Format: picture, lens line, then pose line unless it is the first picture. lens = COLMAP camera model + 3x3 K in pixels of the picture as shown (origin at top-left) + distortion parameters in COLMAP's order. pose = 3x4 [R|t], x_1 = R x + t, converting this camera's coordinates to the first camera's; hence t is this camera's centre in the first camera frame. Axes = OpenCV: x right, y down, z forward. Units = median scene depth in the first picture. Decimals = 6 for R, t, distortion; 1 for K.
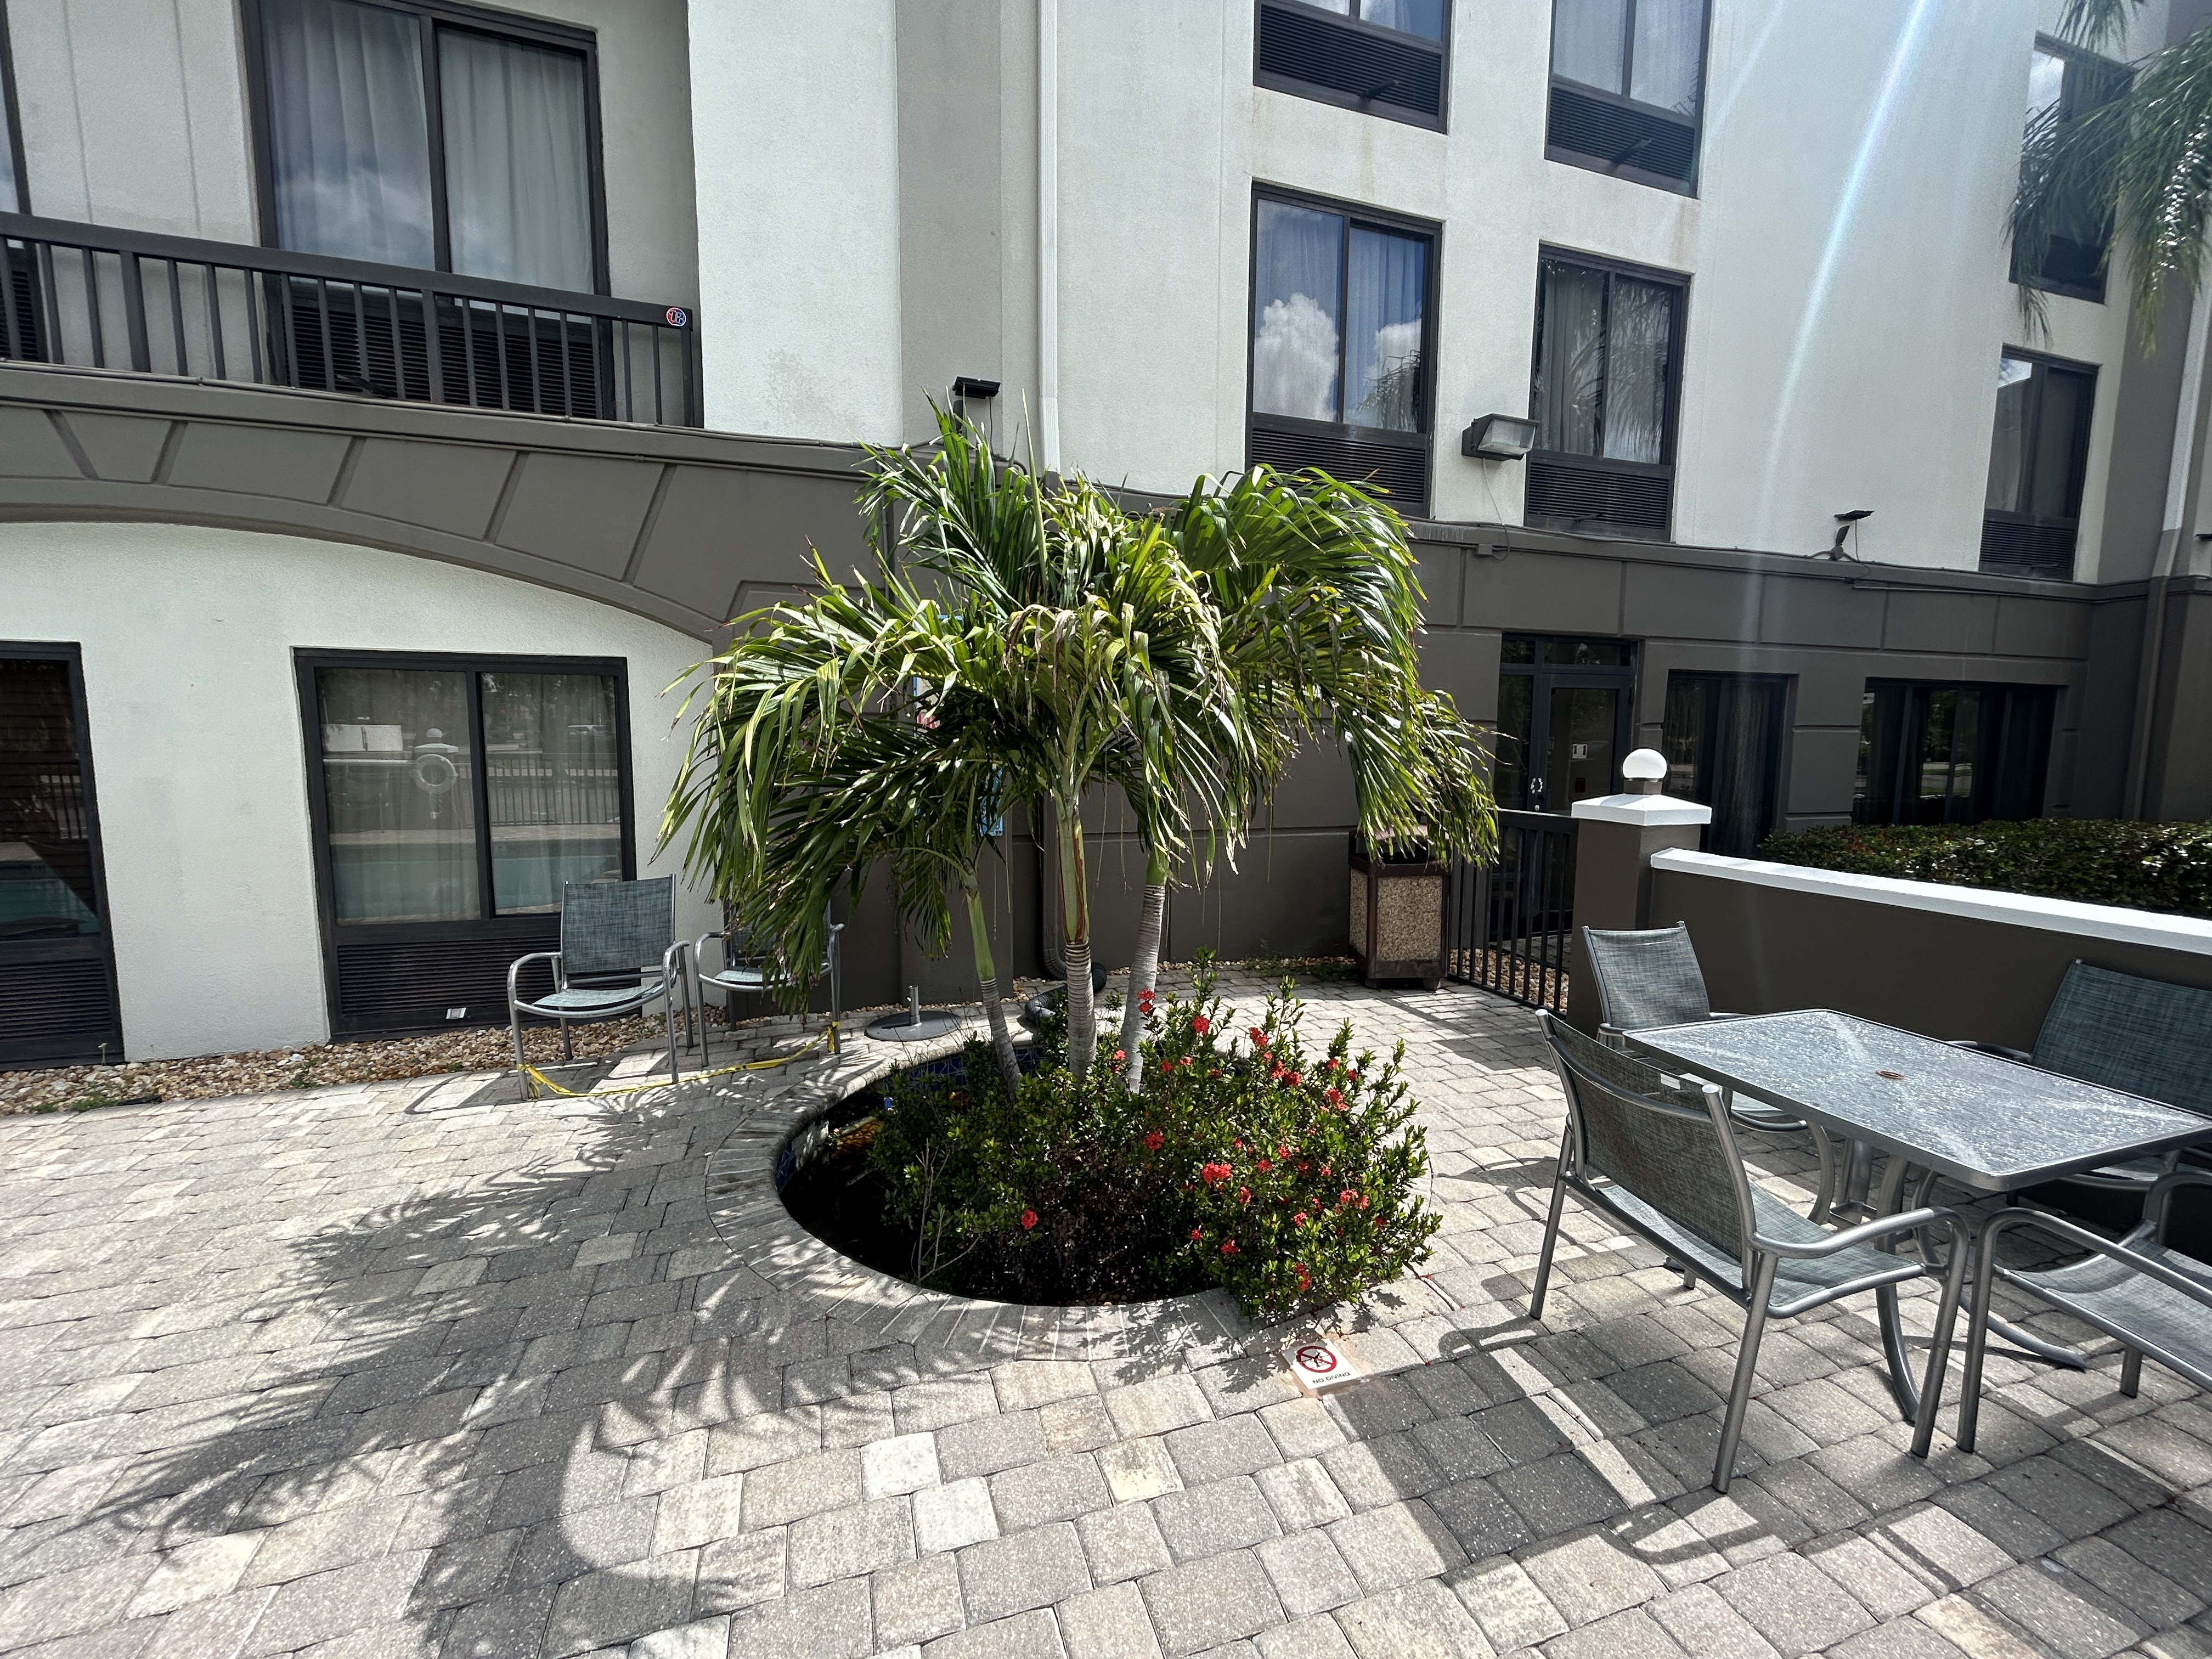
lens RADIAL K [[897.0, 0, 1109.7], [0, 897.0, 830.0], [0, 0, 1]] dist [-0.001850, -0.000061]
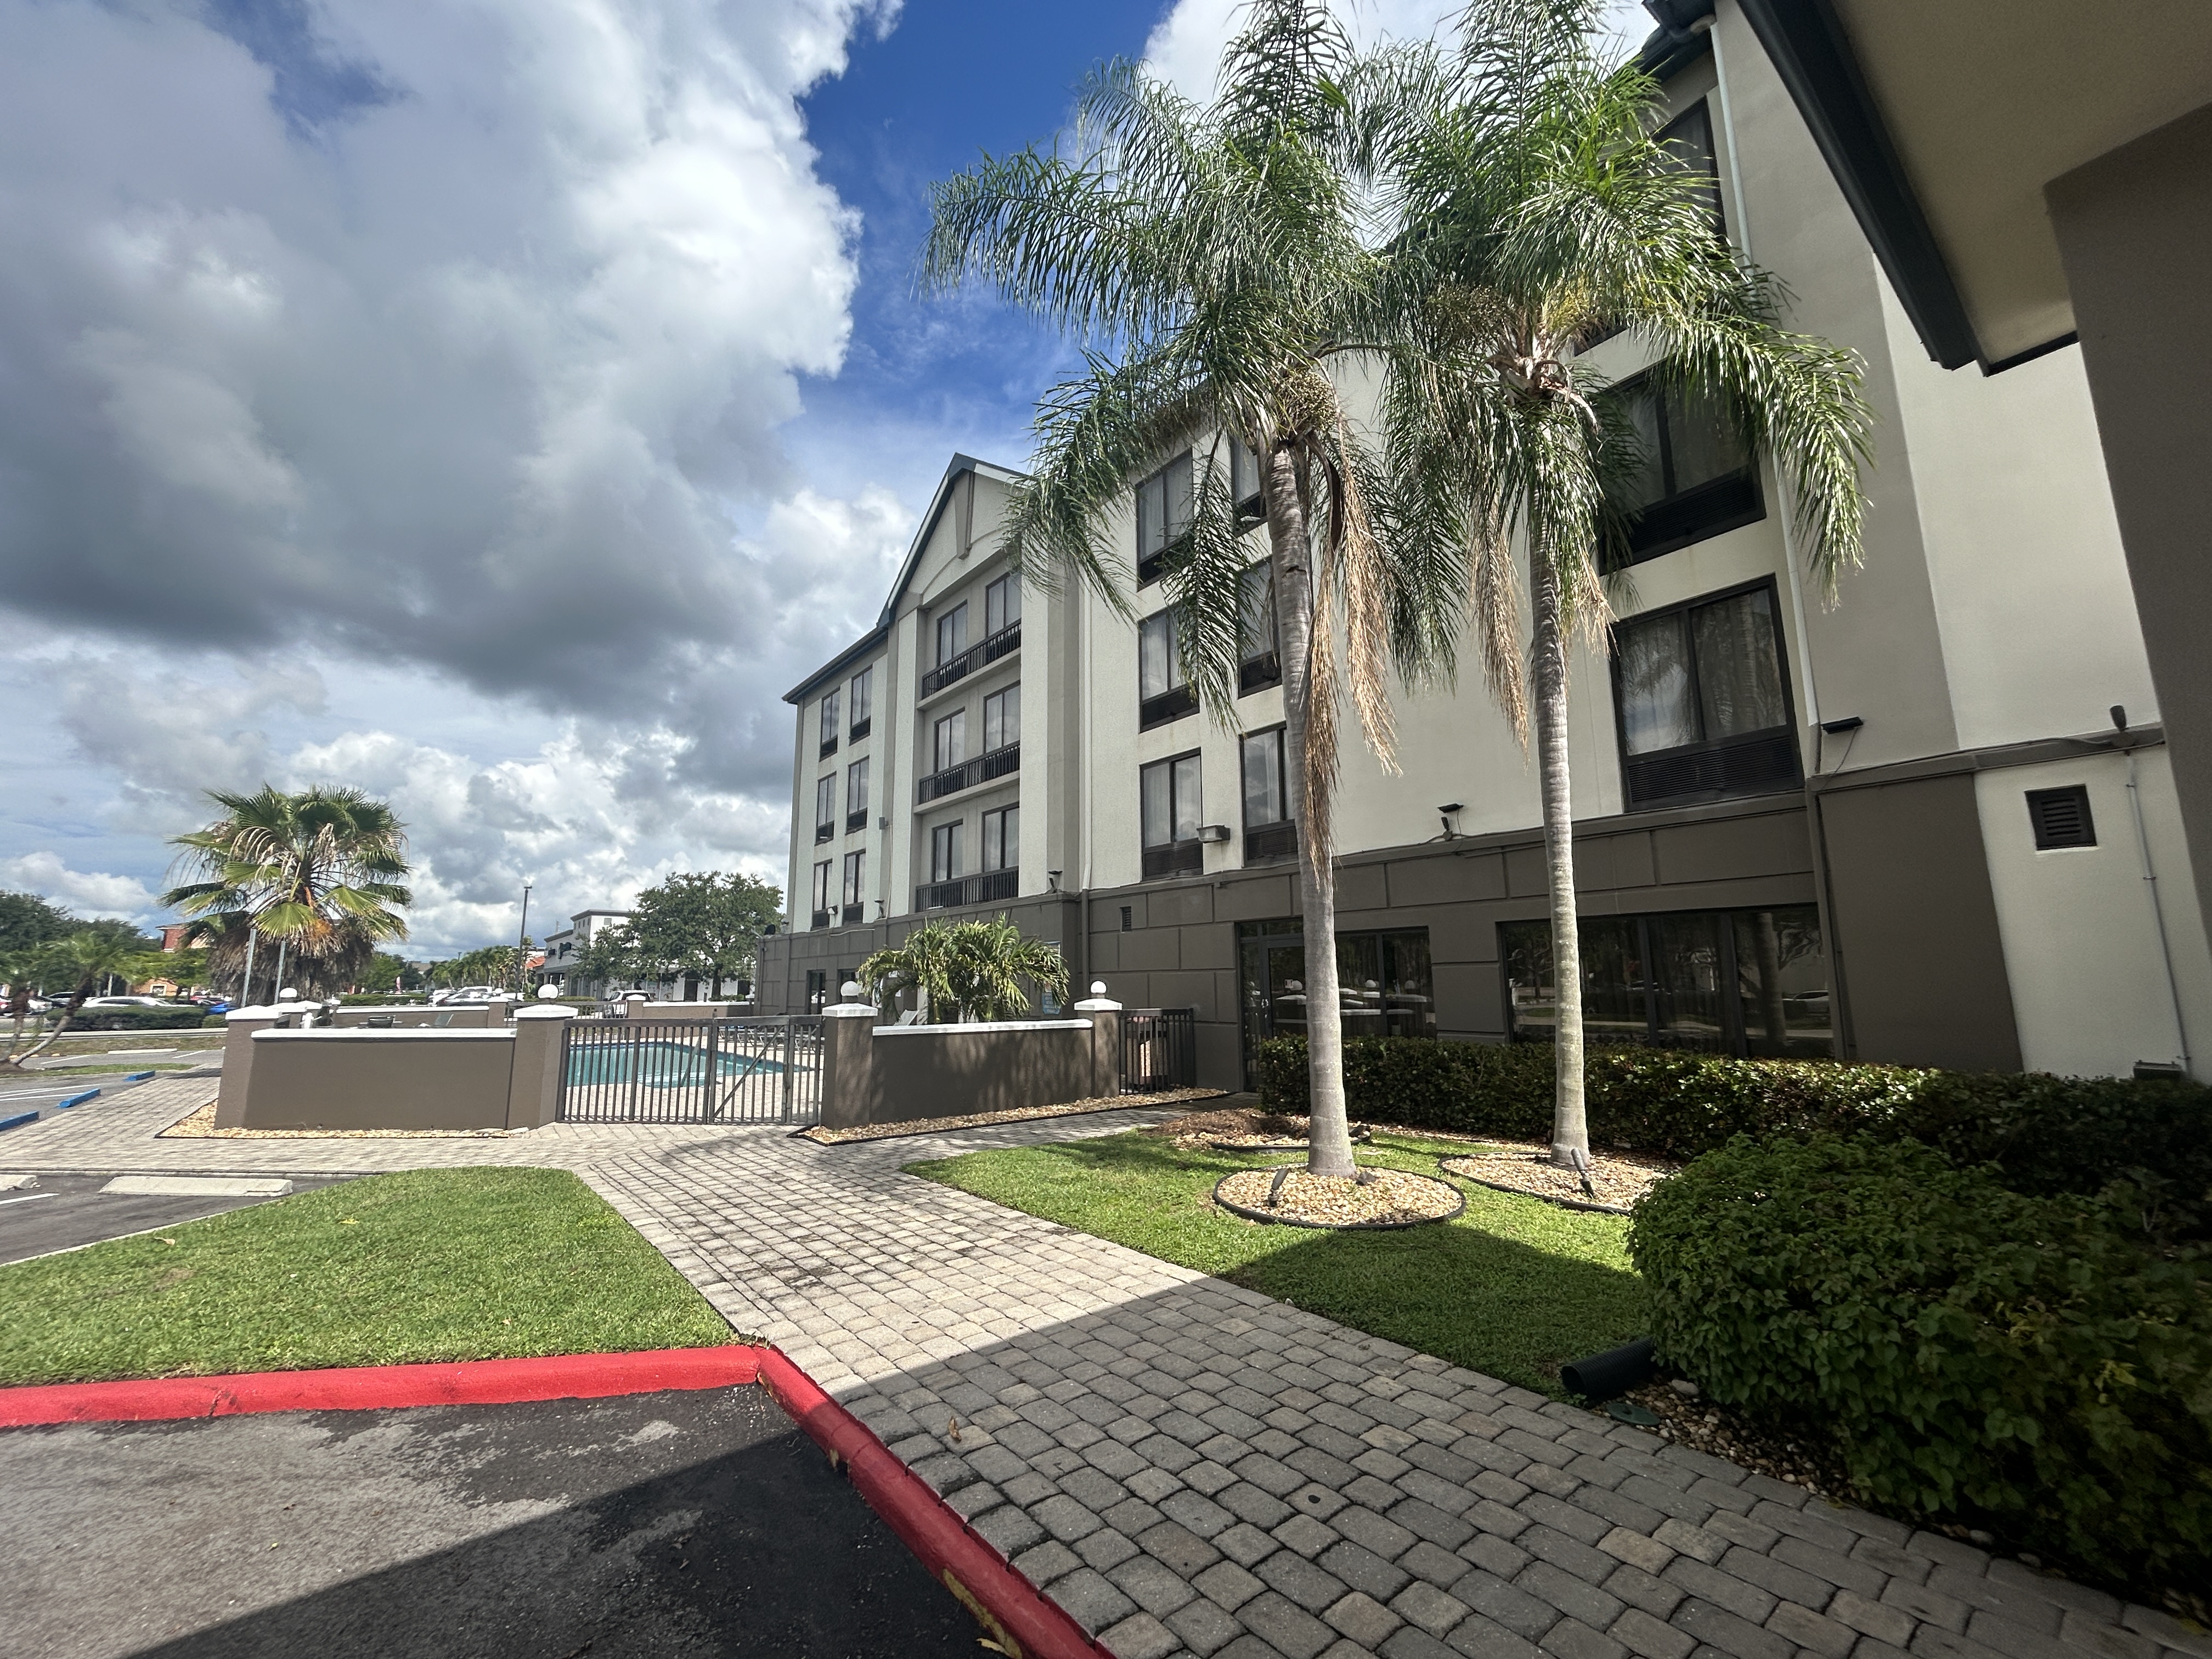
lens RADIAL K [[897.0, 0, 1102.2], [0, 897.0, 835.0], [0, 0, 1]] dist [-0.001850, -0.000061]
pose [[0.349697, -0.168368, -0.921610, 2.205280], [-0.086587, 0.973700, -0.210739, 0.031950], [0.932853, 0.153494, 0.325921, 0.062081]]
